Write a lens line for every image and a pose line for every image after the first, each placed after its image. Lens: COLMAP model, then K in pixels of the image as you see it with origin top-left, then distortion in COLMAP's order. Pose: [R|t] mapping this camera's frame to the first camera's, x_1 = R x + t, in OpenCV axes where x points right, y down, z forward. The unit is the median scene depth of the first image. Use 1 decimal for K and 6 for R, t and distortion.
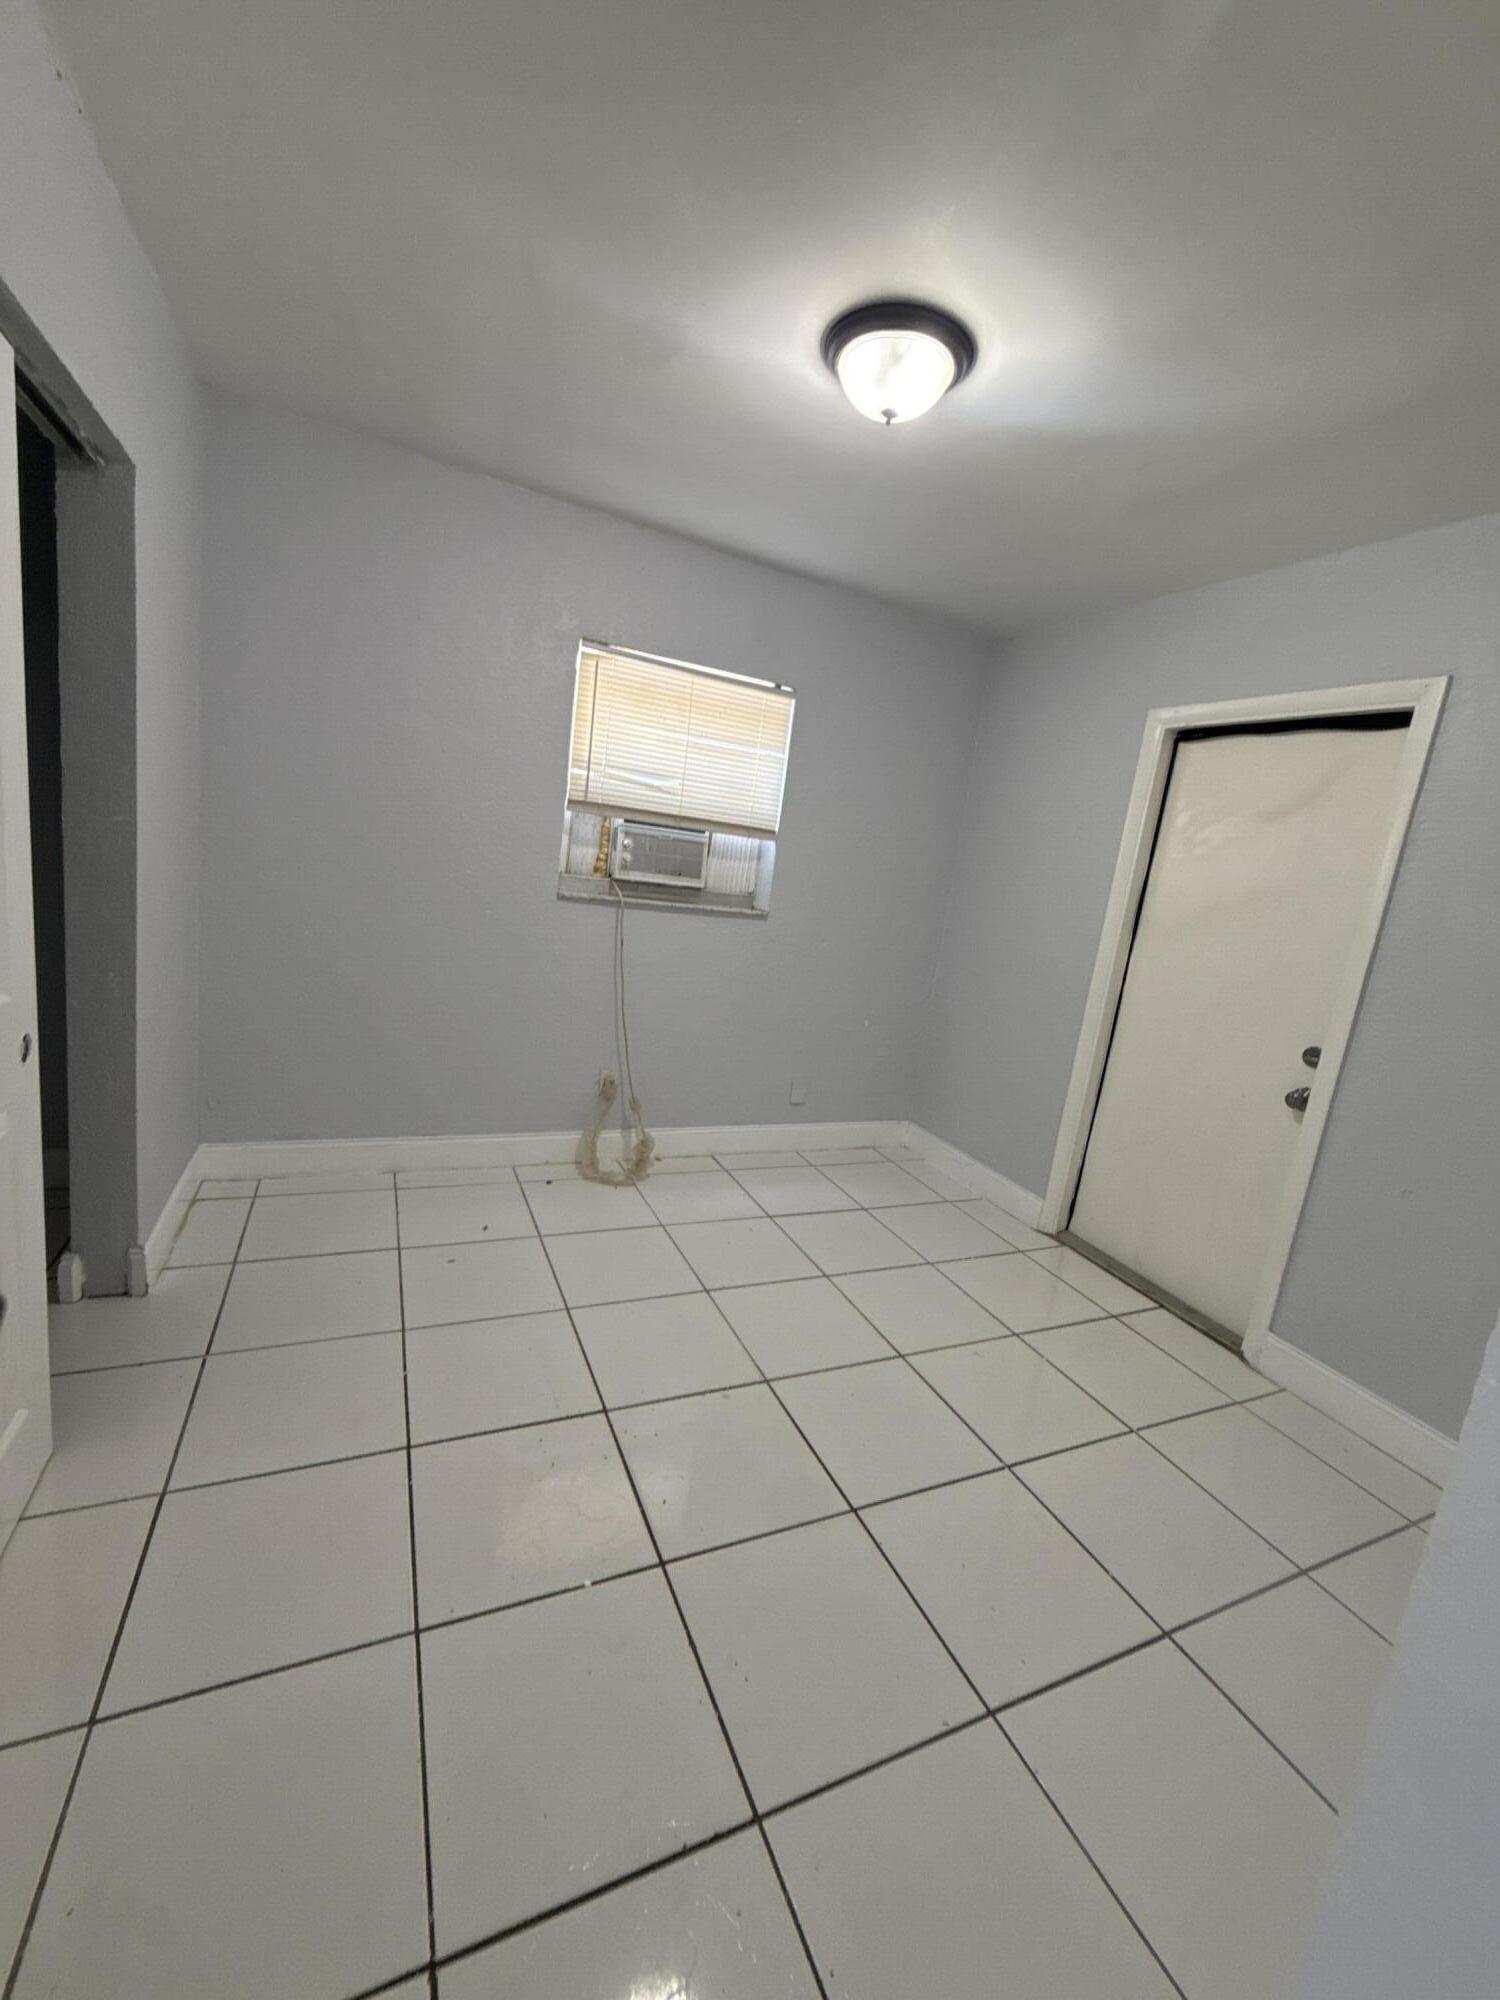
lens RADIAL K [[790.3, 0, 755.5], [0, 790.3, 993.2], [0, 0, 1]] dist [-0.005009, 0.000521]
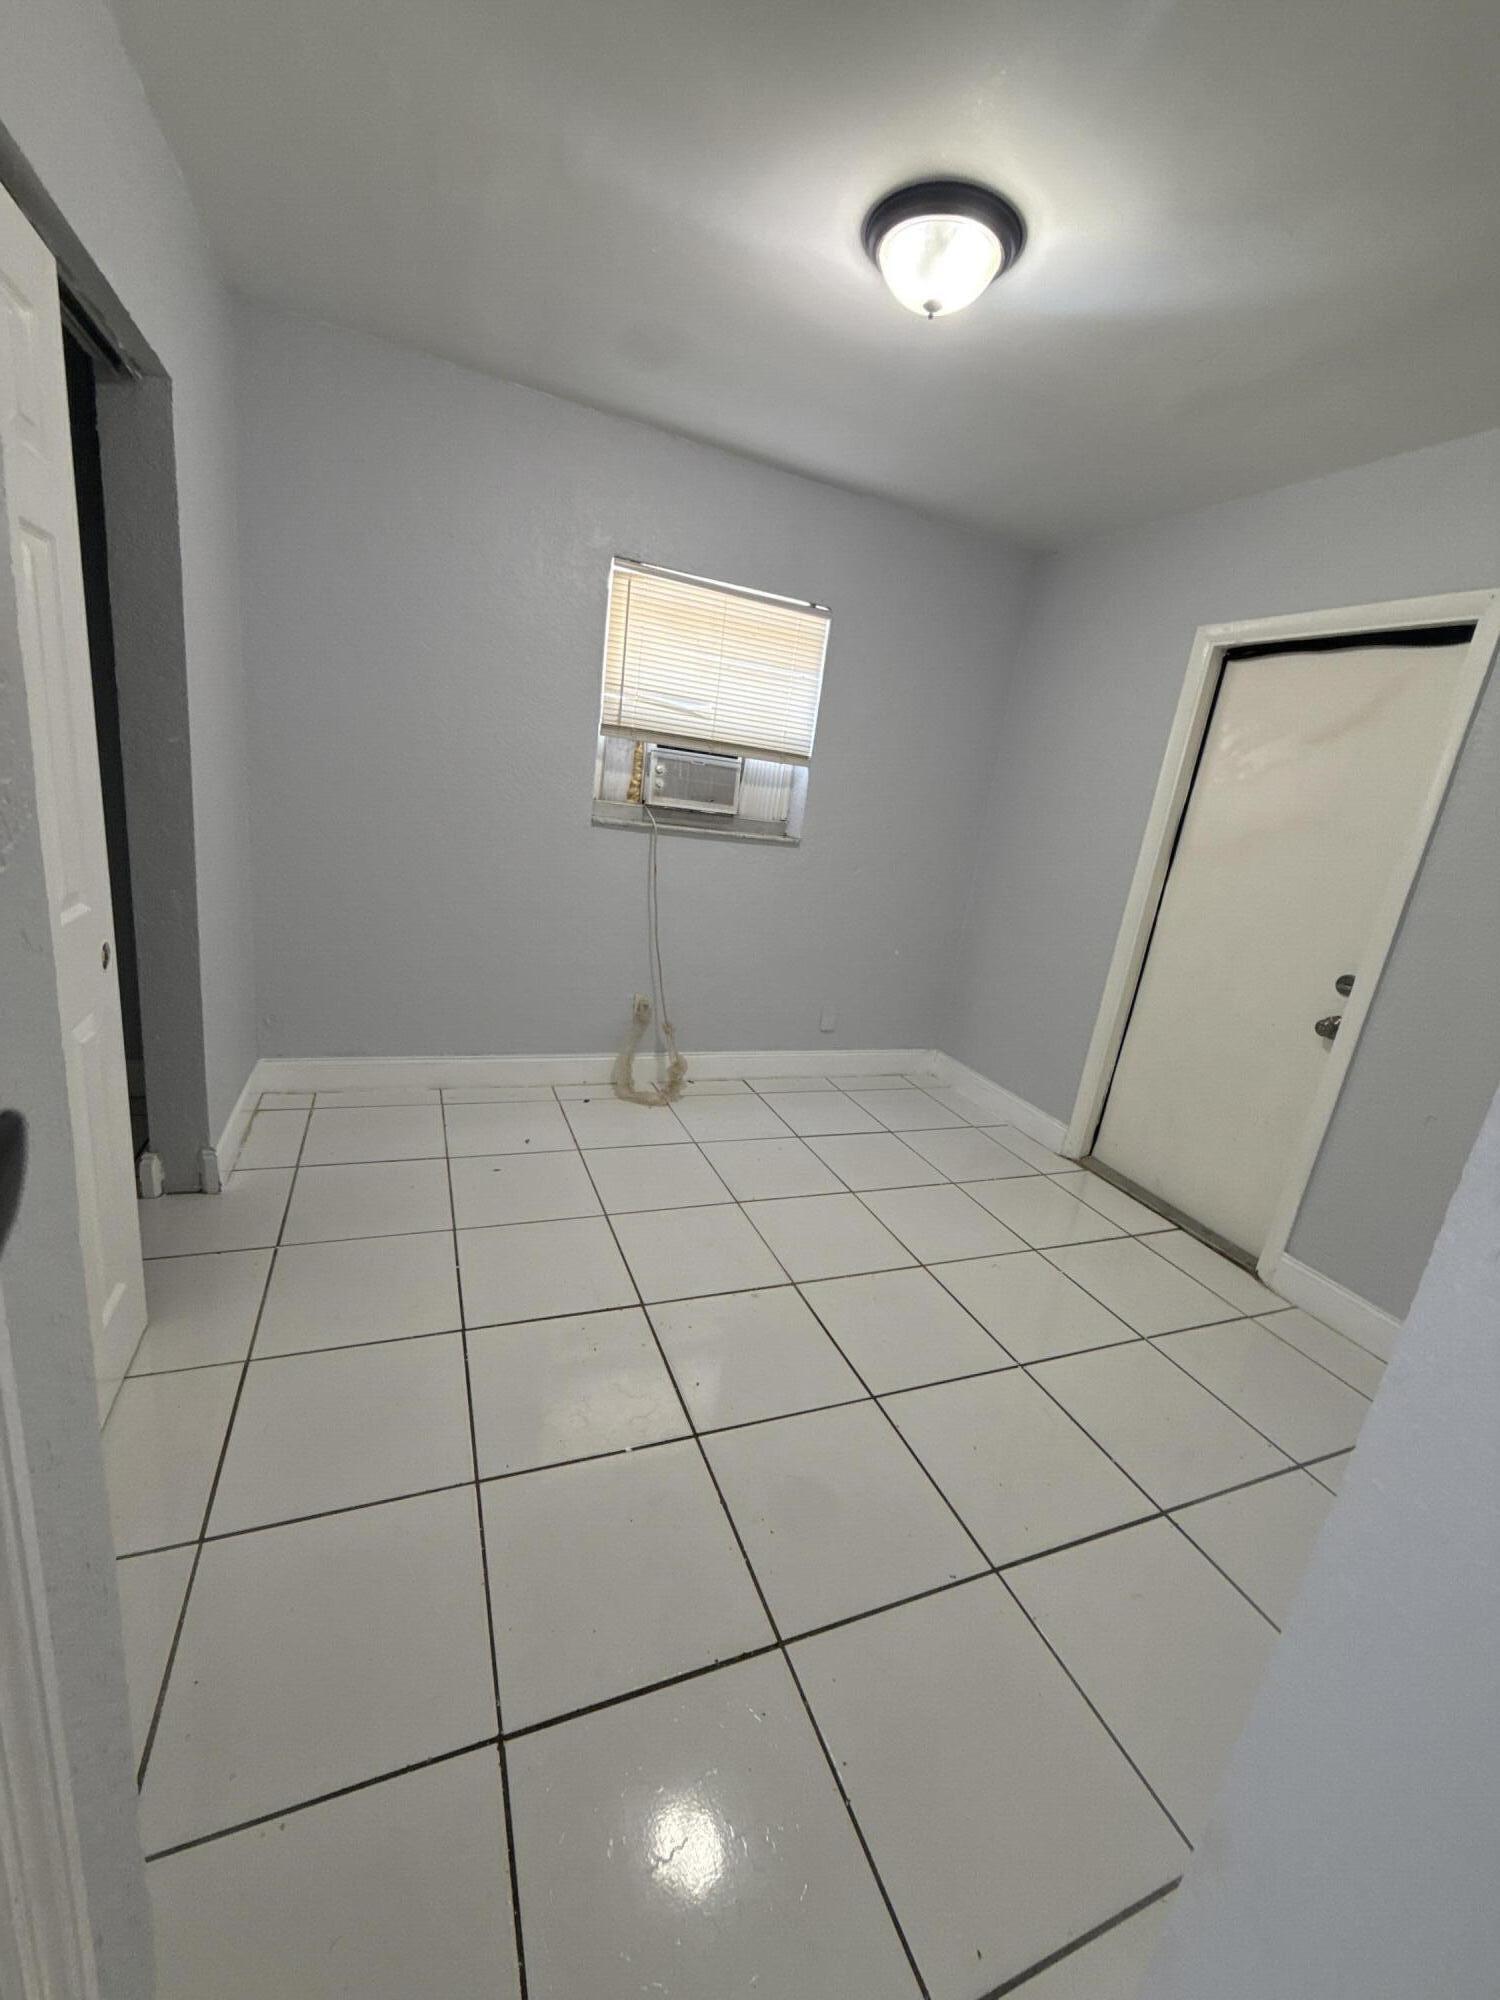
lens RADIAL K [[790.3, 0, 756.9], [0, 790.3, 993.4], [0, 0, 1]] dist [-0.005009, 0.000521]
pose [[0.999240, 0.009900, -0.037698, 0.000813], [-0.006744, 0.996533, 0.082924, 0.013742], [0.038389, -0.082606, 0.995843, -0.021941]]
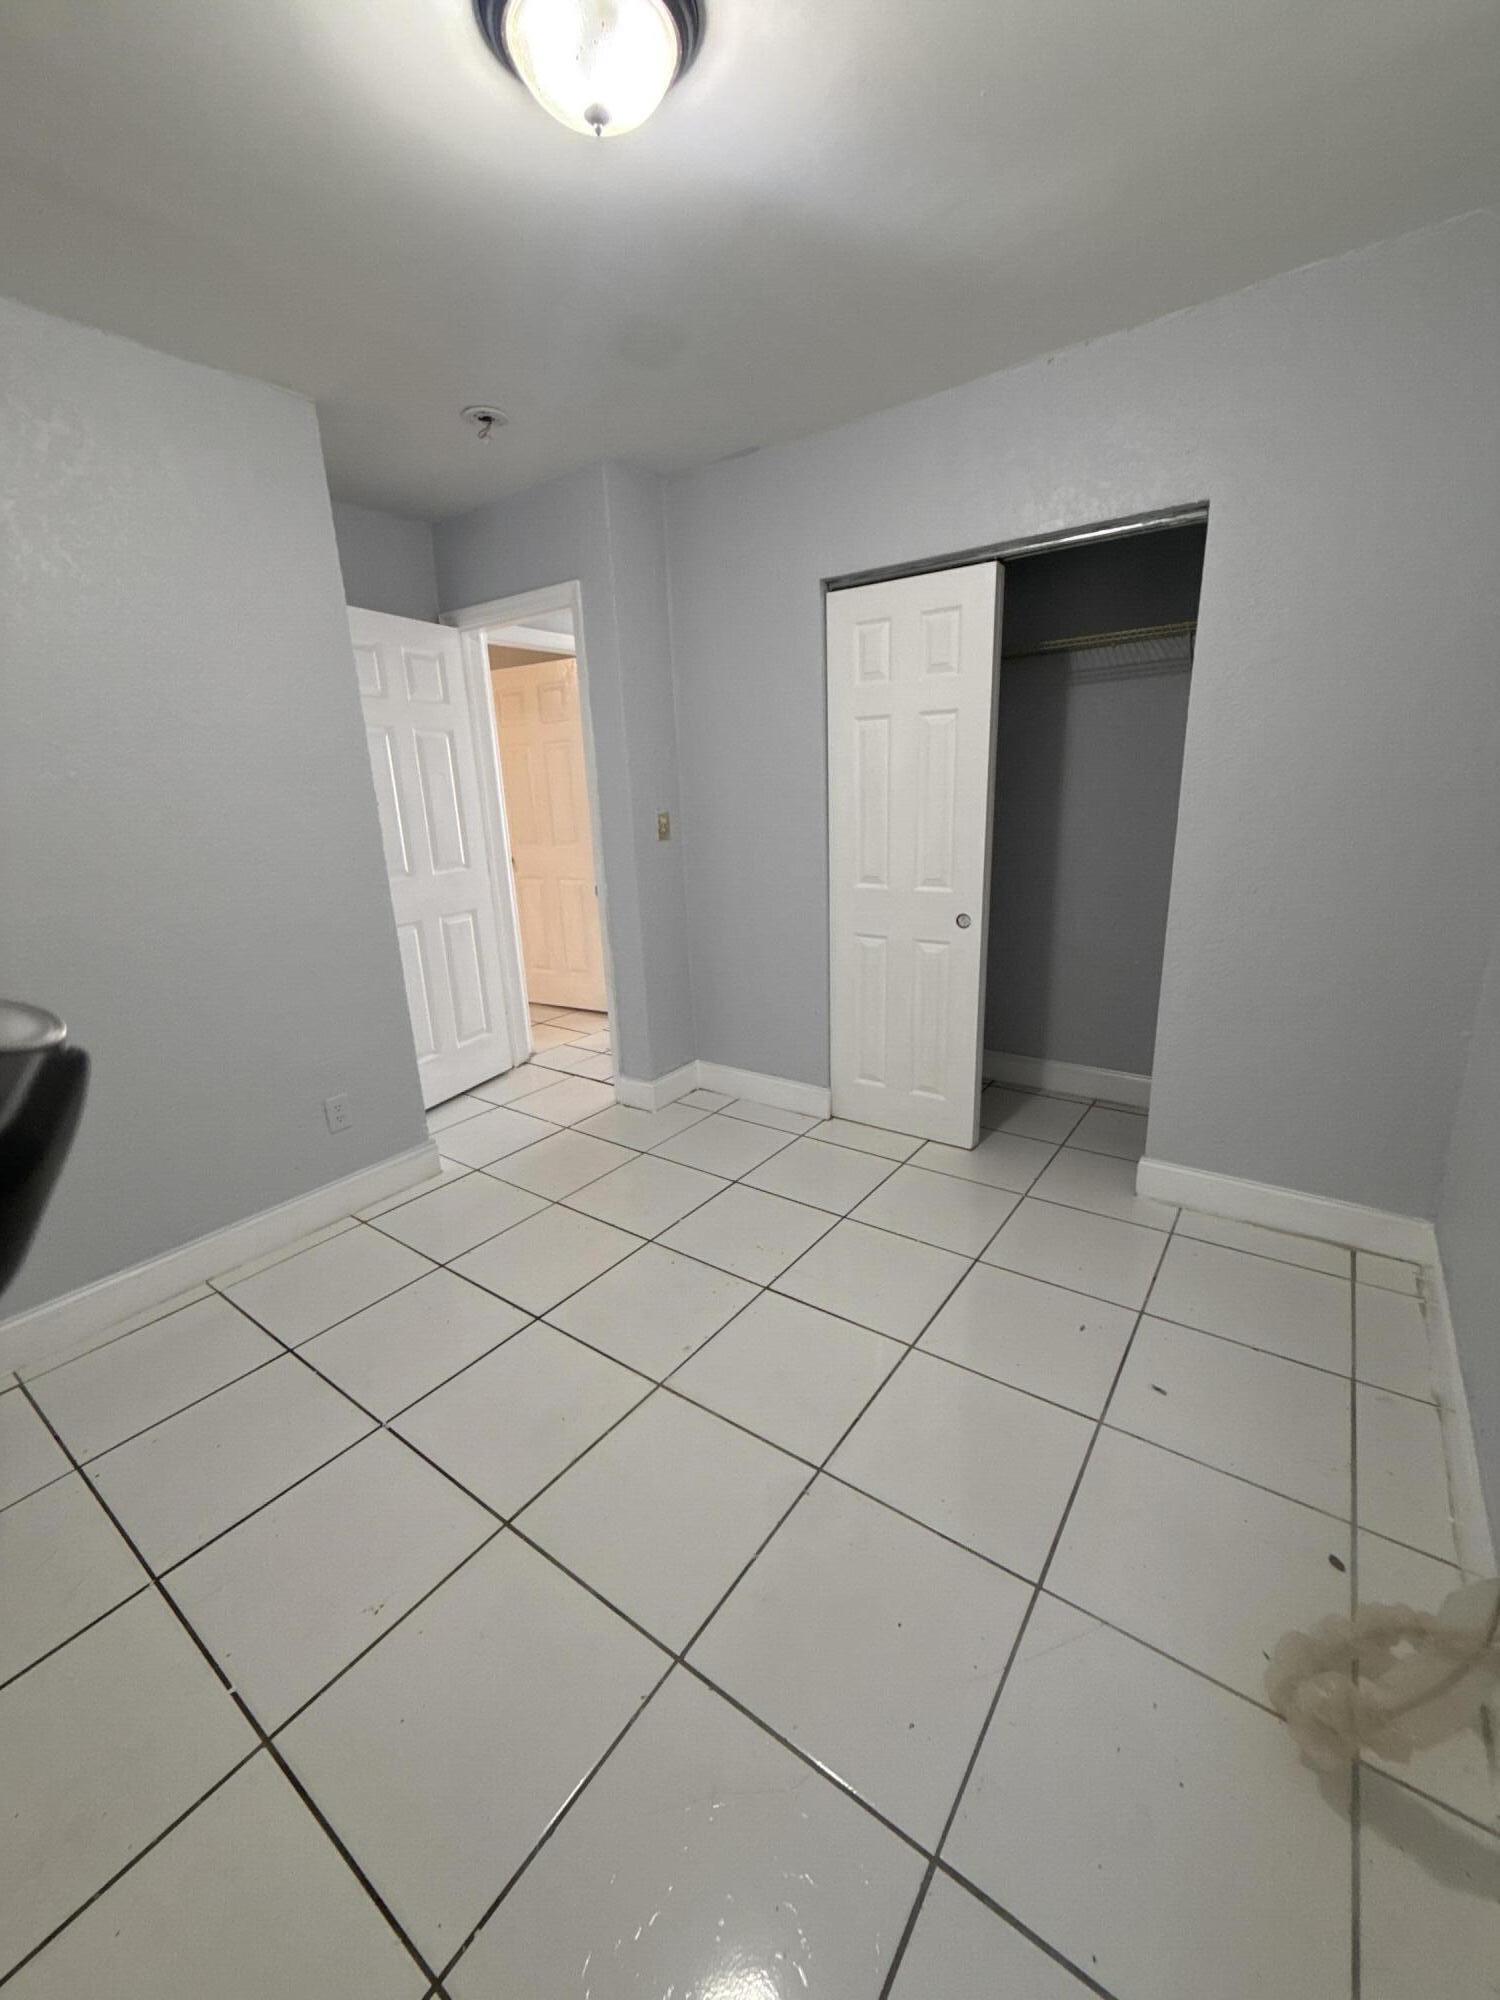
lens RADIAL K [[790.3, 0, 749.7], [0, 790.3, 995.3], [0, 0, 1]] dist [-0.005009, 0.000521]
pose [[-0.866882, 0.030769, -0.497563, 0.307304], [-0.160806, 0.927481, 0.337521, -0.199104], [0.471865, 0.372602, -0.799069, 1.392104]]
